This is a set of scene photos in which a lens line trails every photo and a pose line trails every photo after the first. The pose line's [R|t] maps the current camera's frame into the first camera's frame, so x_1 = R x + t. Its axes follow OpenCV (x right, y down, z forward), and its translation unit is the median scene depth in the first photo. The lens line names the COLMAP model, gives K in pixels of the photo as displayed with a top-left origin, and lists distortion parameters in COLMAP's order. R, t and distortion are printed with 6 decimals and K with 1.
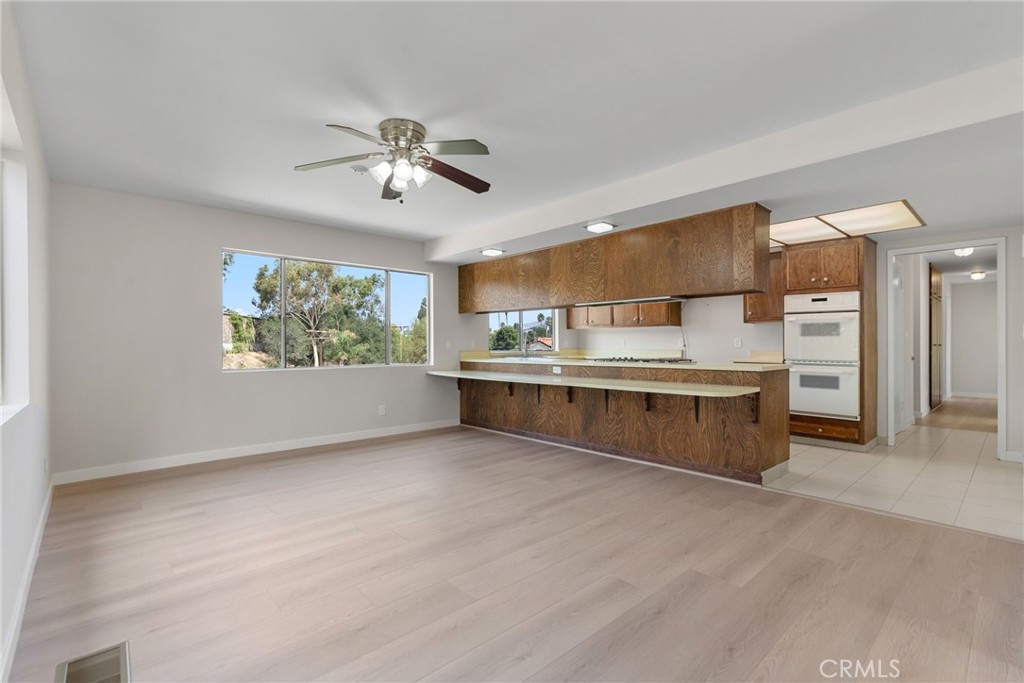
lens RADIAL K [[473.5, 0, 509.4], [0, 473.5, 344.0], [0, 0, 1]] dist [0.002538, 0.001053]
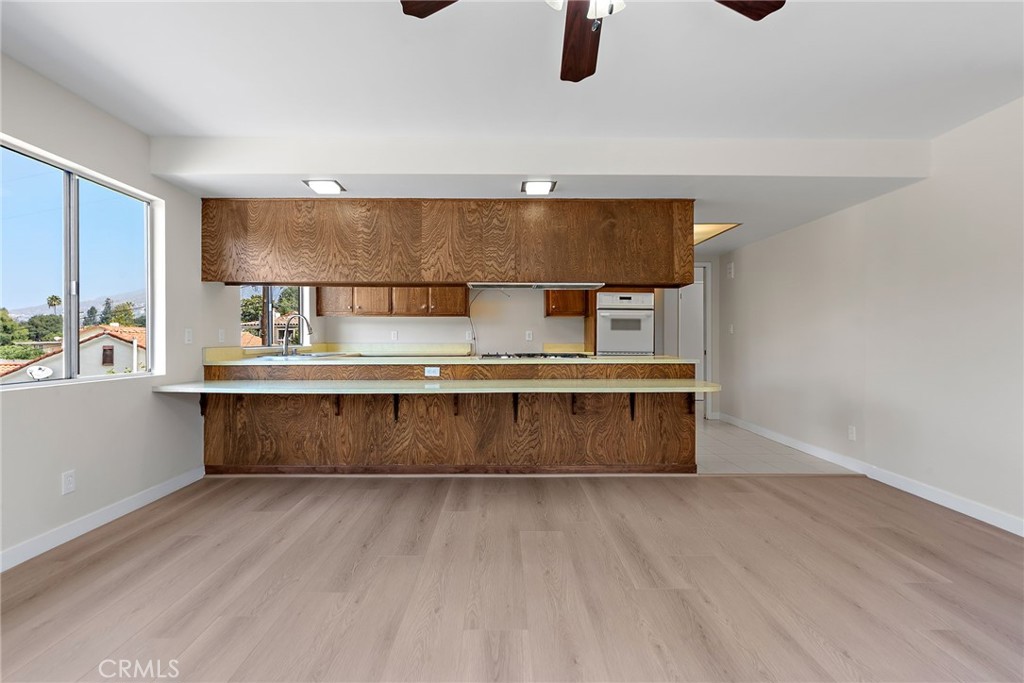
lens RADIAL K [[478.5, 0, 508.3], [0, 478.5, 334.8], [0, 0, 1]] dist [-0.000791, 0.000681]
pose [[0.660710, 0.008427, 0.750594, -0.406144], [-0.005045, 0.999964, -0.006786, 0.003328], [-0.750625, 0.000697, 0.660728, 0.477638]]
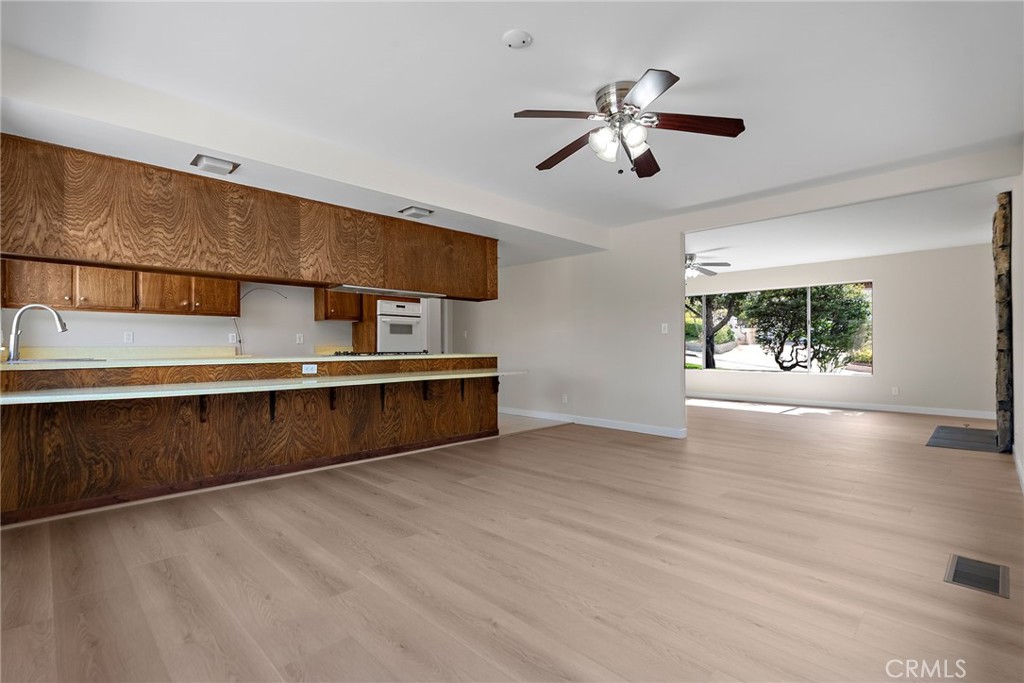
lens RADIAL K [[480.0, 0, 513.2], [0, 480.0, 343.3], [0, 0, 1]] dist [0.001360, 0.001531]
pose [[-0.056695, 0.013035, 0.998306, -0.726872], [0.002349, 0.999914, -0.012923, 0.027835], [-0.998389, 0.001612, -0.056721, 0.801551]]
